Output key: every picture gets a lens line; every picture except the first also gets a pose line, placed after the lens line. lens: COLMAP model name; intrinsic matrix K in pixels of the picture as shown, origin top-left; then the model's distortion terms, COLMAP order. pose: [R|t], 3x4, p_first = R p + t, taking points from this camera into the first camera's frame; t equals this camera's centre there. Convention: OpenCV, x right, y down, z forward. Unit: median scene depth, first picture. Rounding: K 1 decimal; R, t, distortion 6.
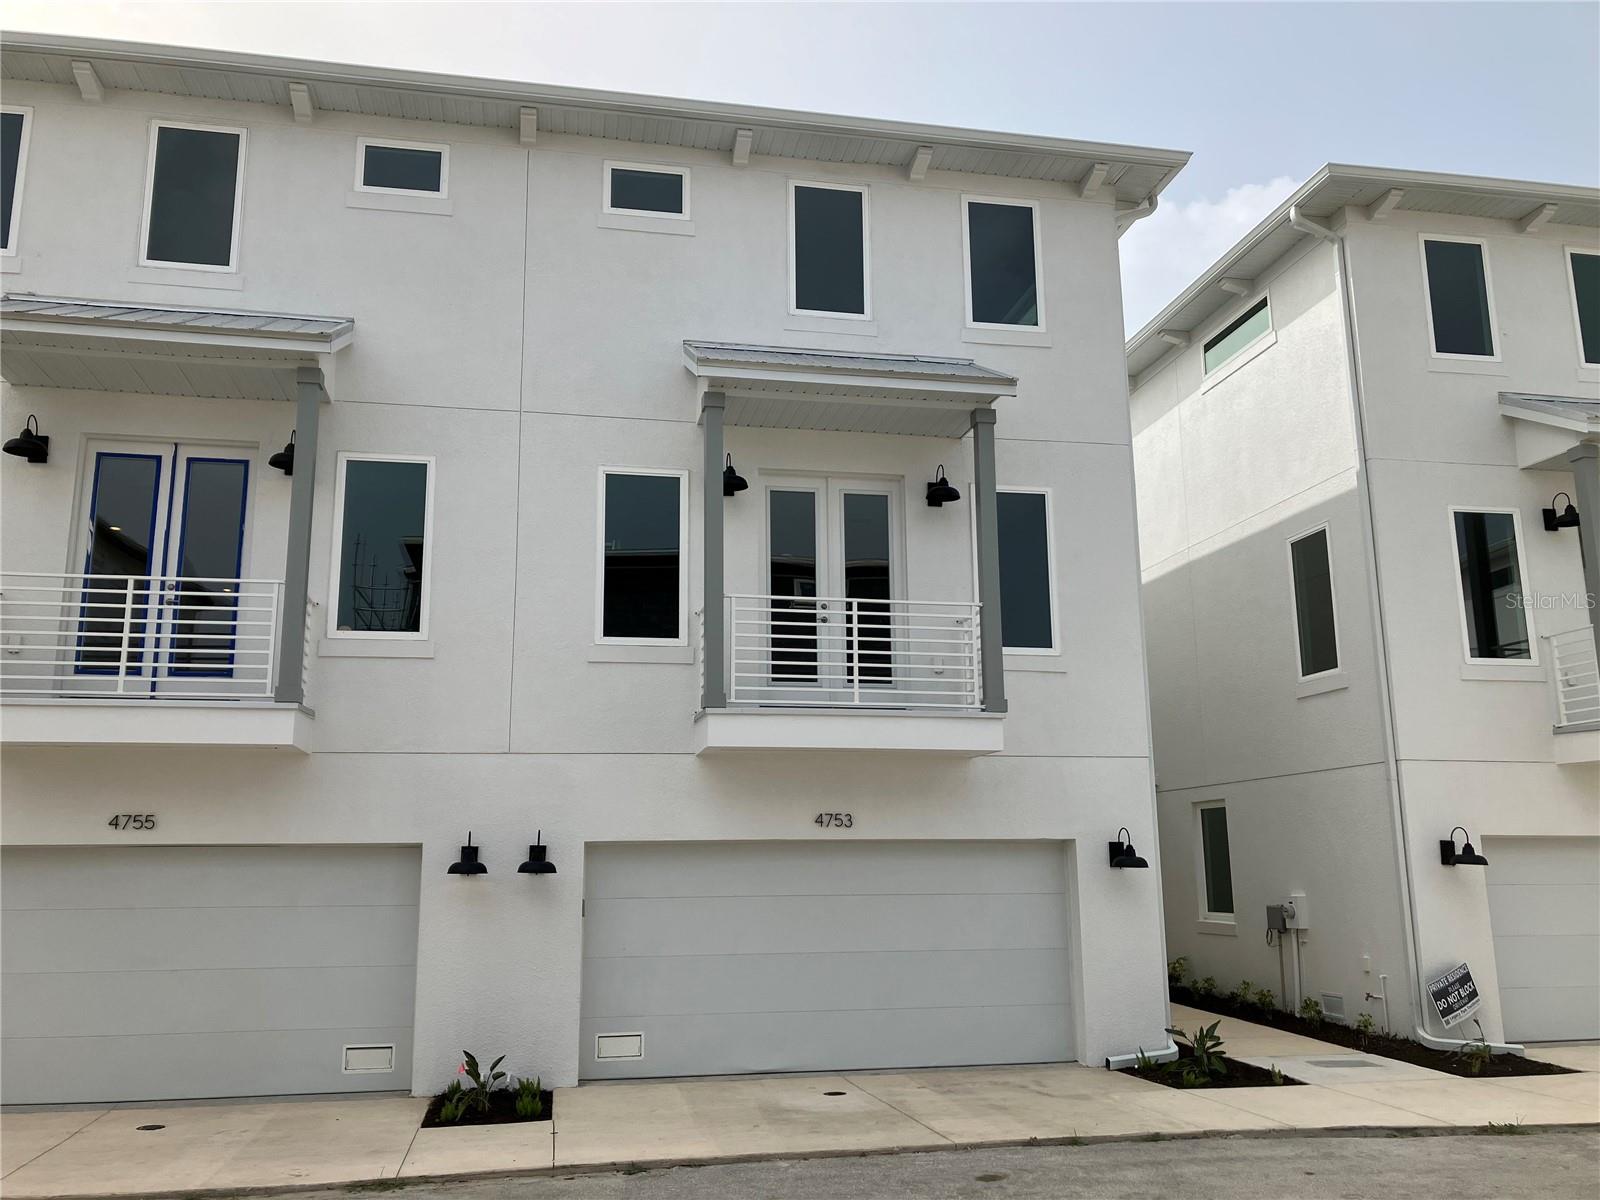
lens RADIAL K [[1306.0, 0, 794.9], [0, 1306.0, 601.2], [0, 0, 1]] dist [0.021266, -0.018475]
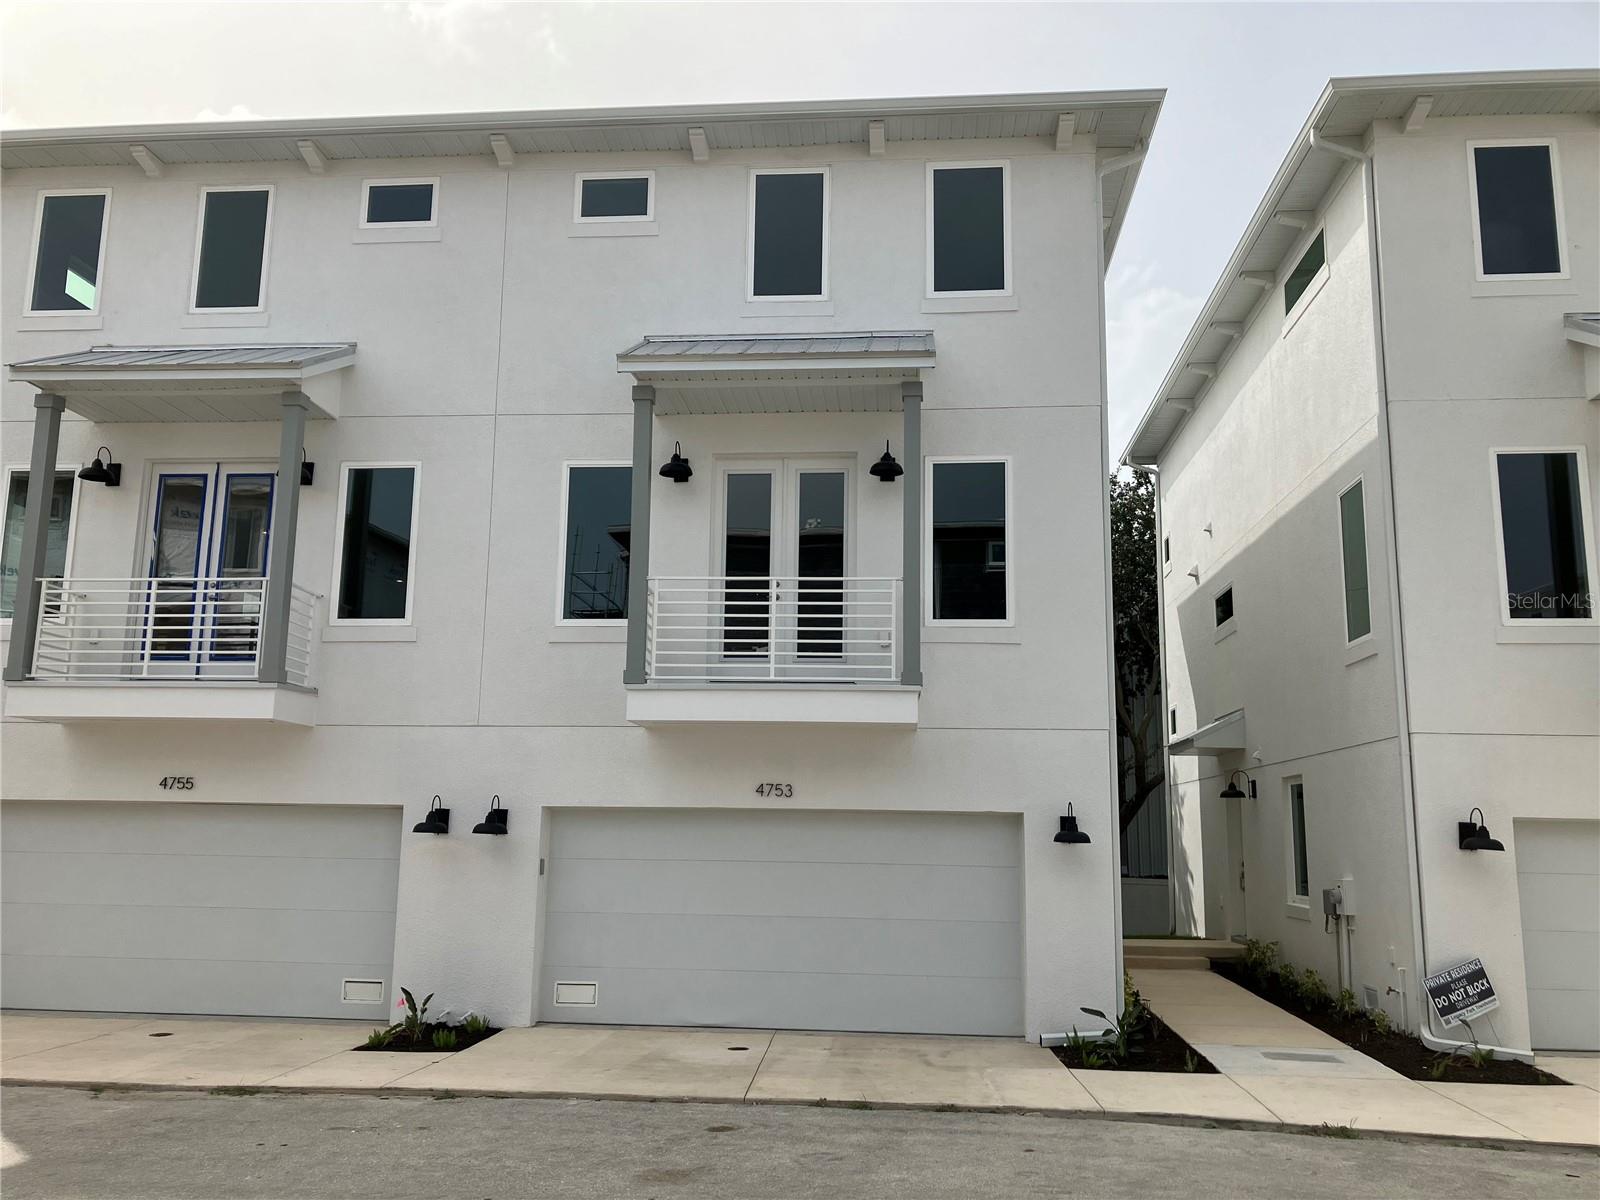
lens RADIAL K [[1306.0, 0, 785.7], [0, 1306.0, 605.7], [0, 0, 1]] dist [0.021266, -0.018475]
pose [[0.959508, -0.025749, -0.280504, 0.329379], [0.032738, 0.999259, 0.020258, 0.000352], [0.279774, -0.028621, 0.959639, 0.010769]]
